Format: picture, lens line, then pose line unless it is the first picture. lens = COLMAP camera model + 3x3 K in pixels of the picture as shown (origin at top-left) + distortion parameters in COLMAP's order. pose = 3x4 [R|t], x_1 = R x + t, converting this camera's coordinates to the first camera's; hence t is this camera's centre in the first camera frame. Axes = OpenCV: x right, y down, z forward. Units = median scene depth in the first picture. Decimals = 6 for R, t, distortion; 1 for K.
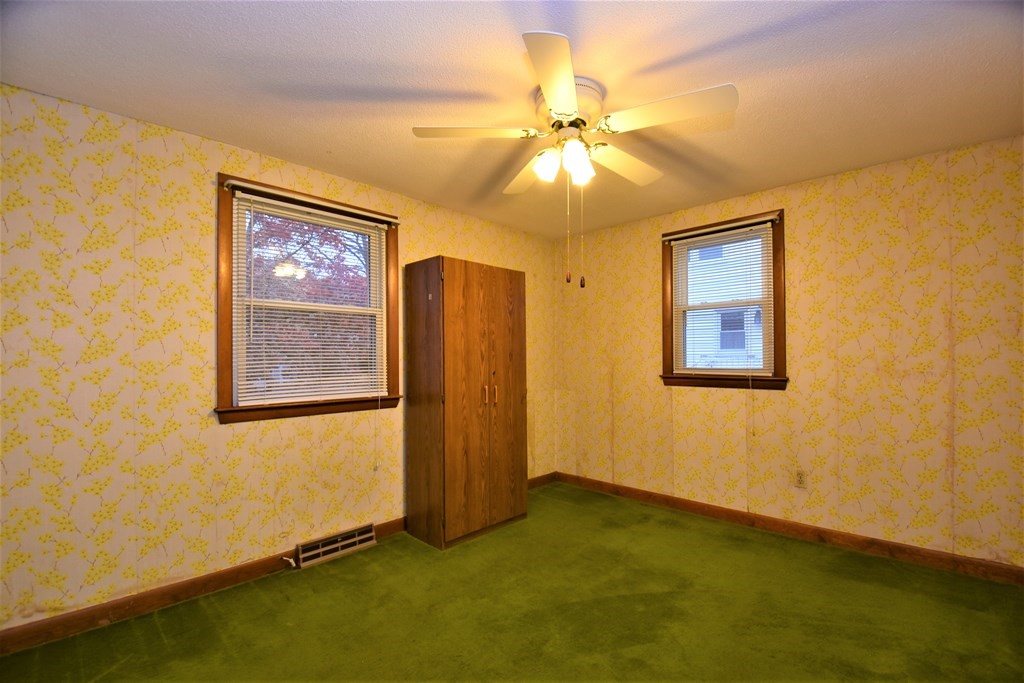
lens RADIAL K [[450.2, 0, 500.3], [0, 450.2, 352.5], [0, 0, 1]] dist [0.026347, -0.032043]
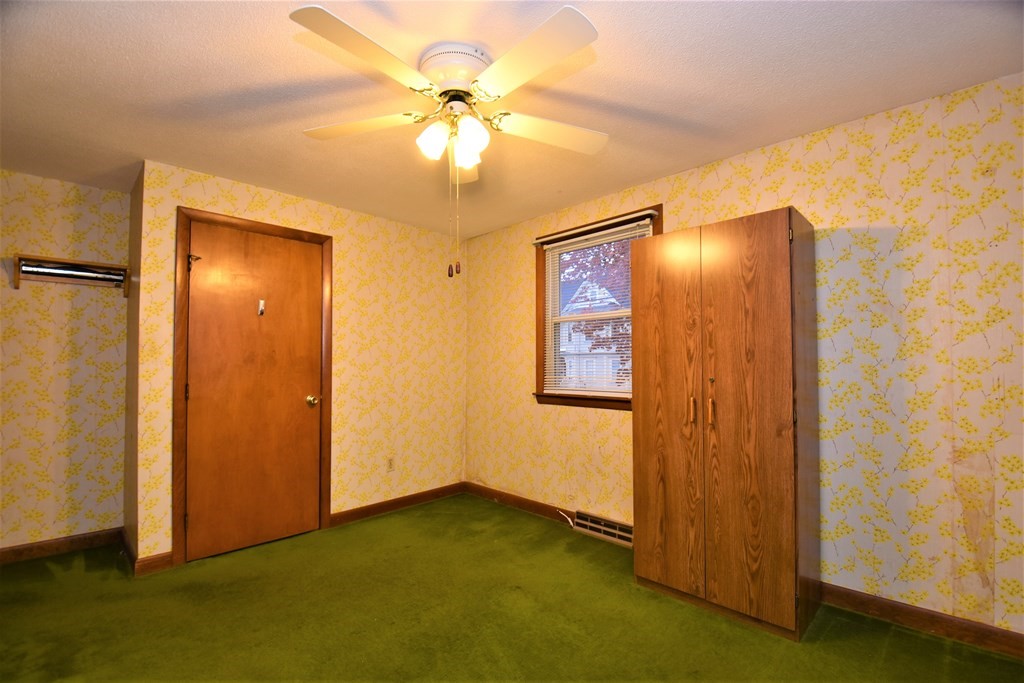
lens RADIAL K [[450.2, 0, 500.3], [0, 450.2, 352.5], [0, 0, 1]] dist [0.026347, -0.032043]
pose [[-0.017297, -0.014518, -0.999745, 0.715807], [0.022366, 0.999639, -0.014903, 0.007103], [0.999600, -0.022618, -0.016966, 0.737403]]
